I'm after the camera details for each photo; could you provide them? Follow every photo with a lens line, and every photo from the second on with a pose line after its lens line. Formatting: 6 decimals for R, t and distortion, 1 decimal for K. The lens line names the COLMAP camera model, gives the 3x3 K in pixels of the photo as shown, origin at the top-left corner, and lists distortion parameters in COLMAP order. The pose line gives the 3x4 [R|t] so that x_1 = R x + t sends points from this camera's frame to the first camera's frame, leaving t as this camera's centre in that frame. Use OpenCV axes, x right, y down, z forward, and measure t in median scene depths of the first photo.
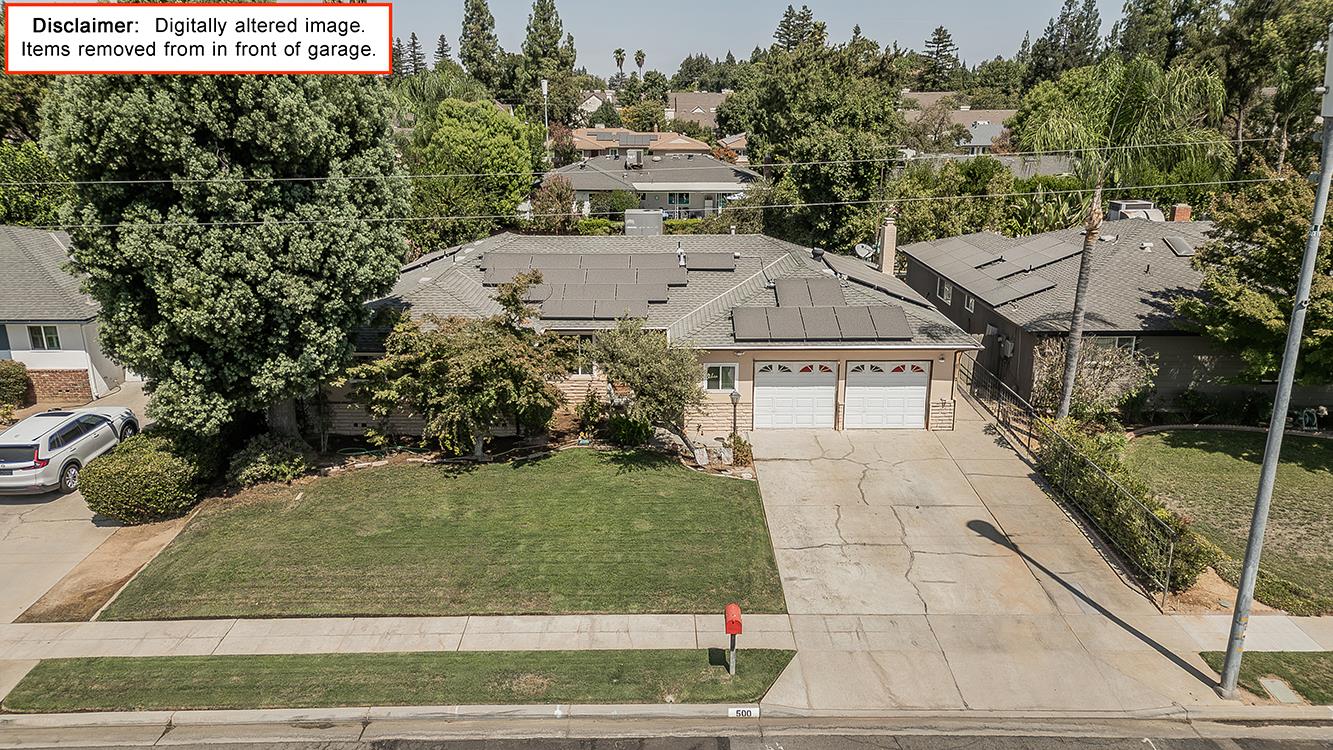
lens RADIAL K [[999.2, 0, 660.5], [0, 999.2, 407.1], [0, 0, 1]] dist [0.042929, -0.001395]
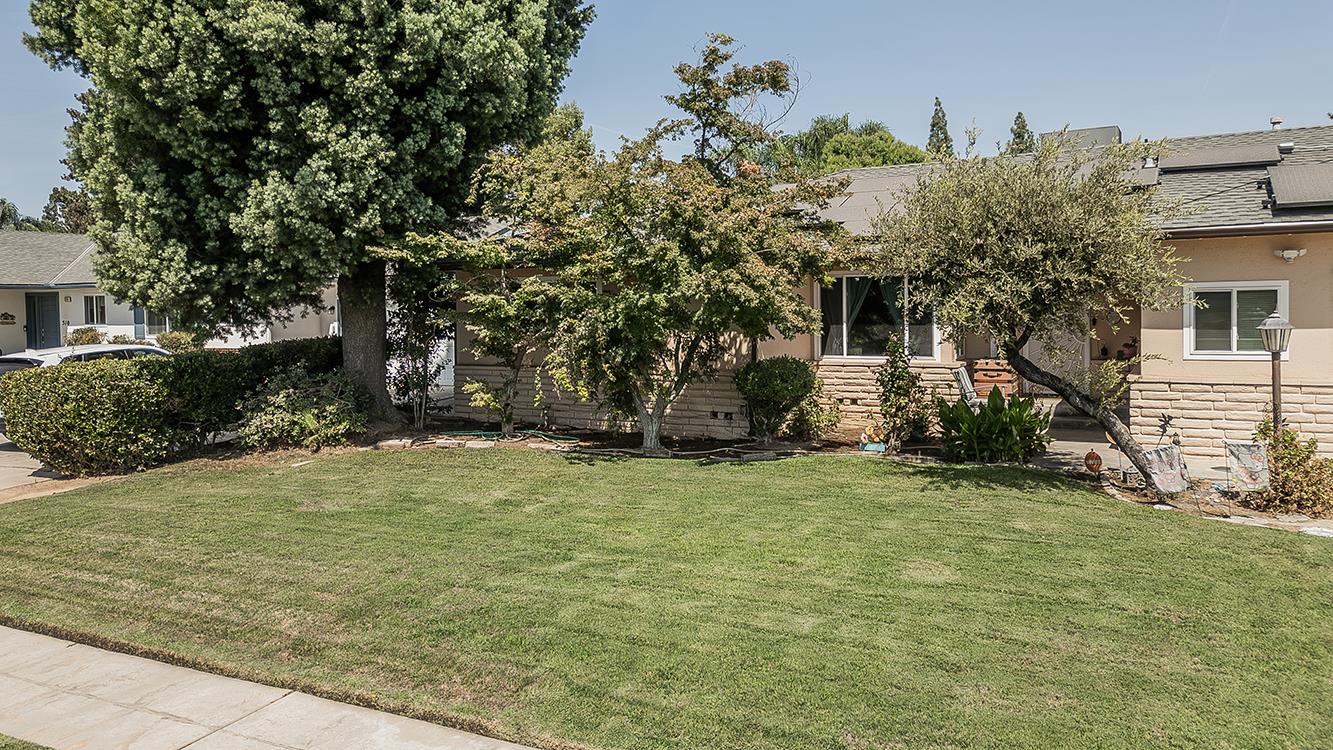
lens RADIAL K [[924.4, 0, 656.9], [0, 924.4, 378.5], [0, 0, 1]] dist [0.044290, -0.003668]
pose [[0.860087, -0.006434, -0.510107, 0.064246], [-0.150395, 0.952283, -0.265592, 0.157836], [0.487475, 0.305149, 0.818078, 0.707162]]
